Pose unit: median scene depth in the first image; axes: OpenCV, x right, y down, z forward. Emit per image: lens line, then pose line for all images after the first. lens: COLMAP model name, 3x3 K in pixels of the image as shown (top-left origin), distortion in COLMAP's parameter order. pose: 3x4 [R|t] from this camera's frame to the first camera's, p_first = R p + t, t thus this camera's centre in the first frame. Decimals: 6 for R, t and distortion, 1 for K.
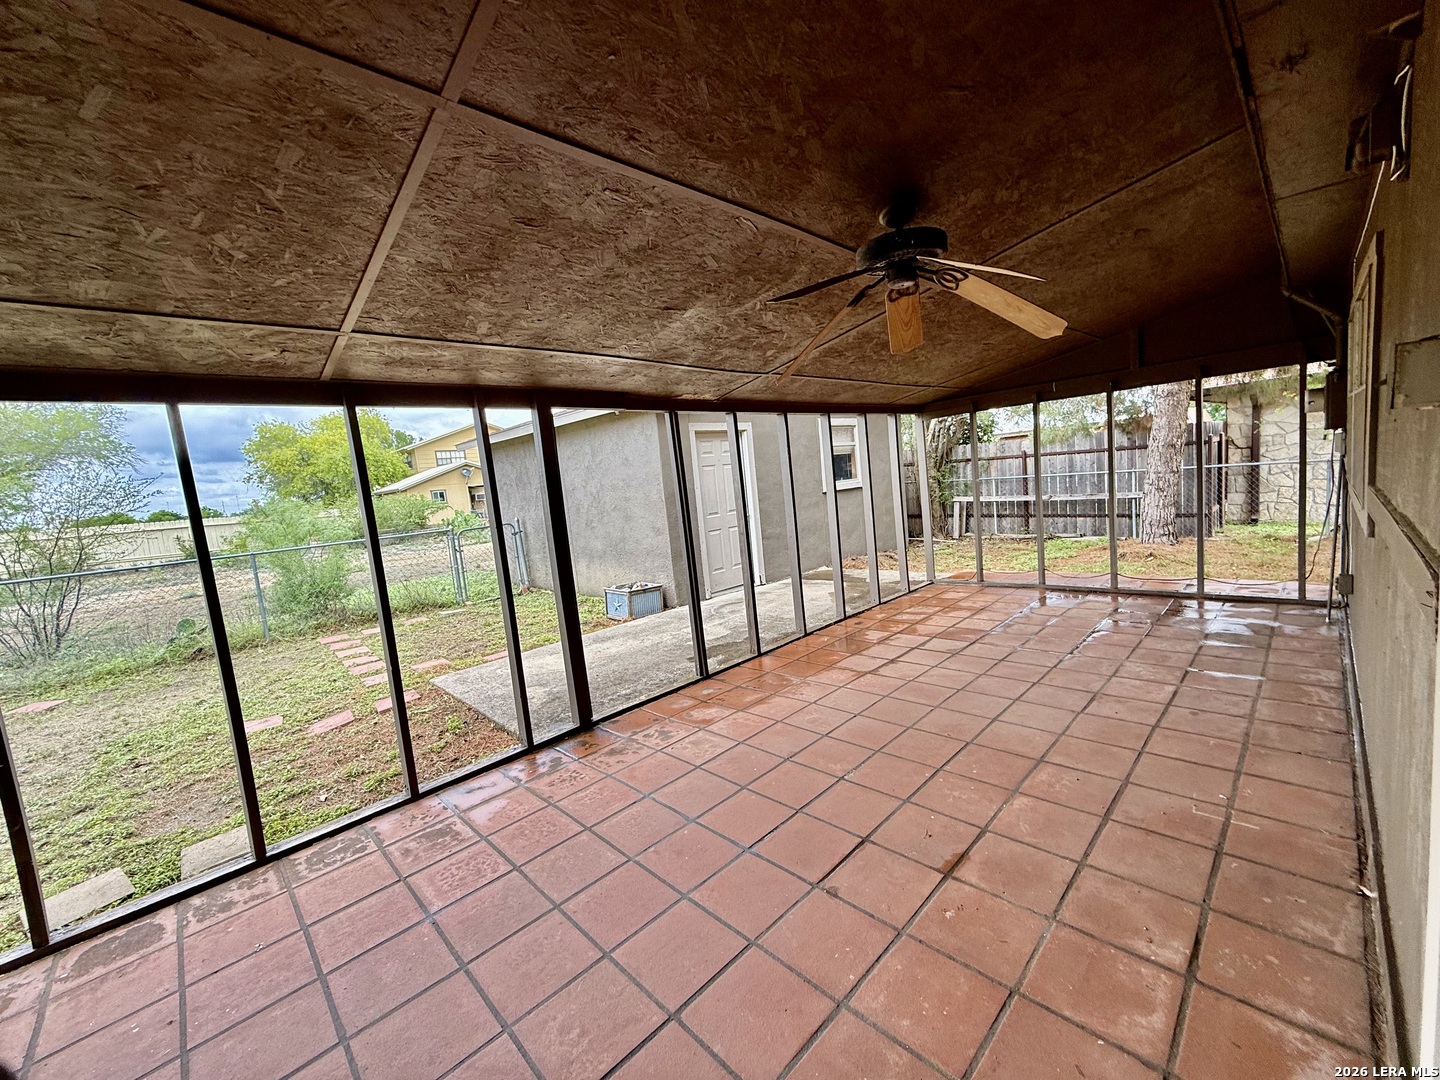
lens RADIAL K [[573.8, 0, 715.2], [0, 573.8, 541.1], [0, 0, 1]] dist [0.000211, -0.000122]
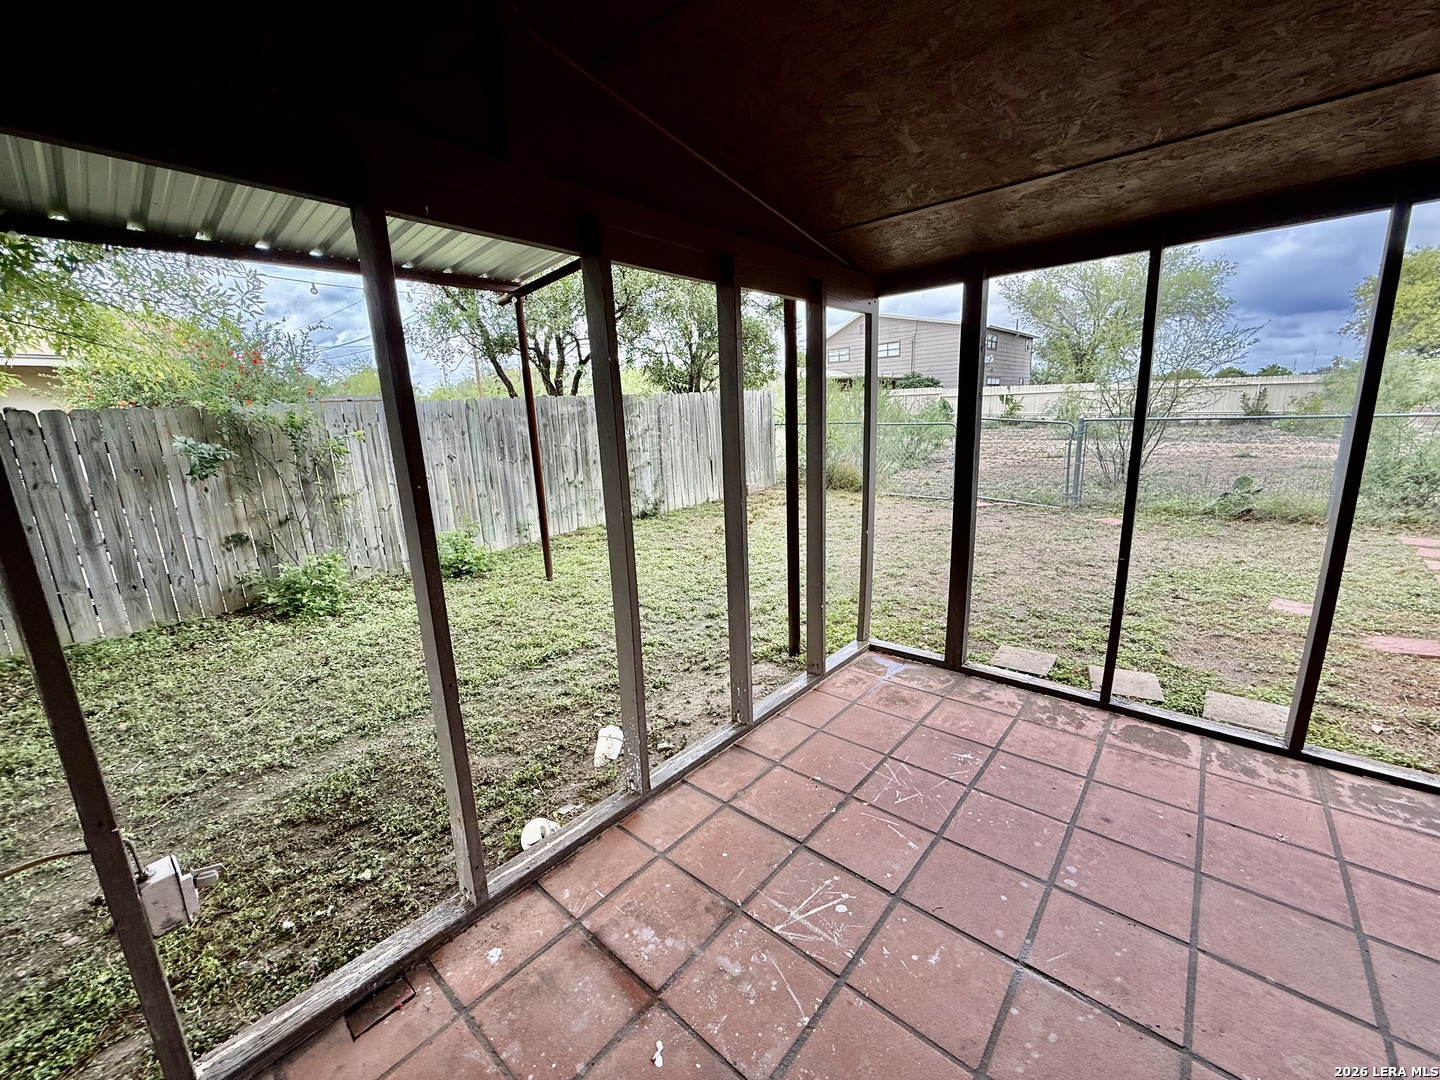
lens RADIAL K [[573.8, 0, 715.2], [0, 573.8, 541.1], [0, 0, 1]] dist [0.000211, -0.000122]
pose [[0.093332, 0.306994, -0.947124, -0.118362], [-0.073295, 0.950814, 0.300967, 0.032448], [0.992934, 0.041330, 0.111242, -0.023275]]
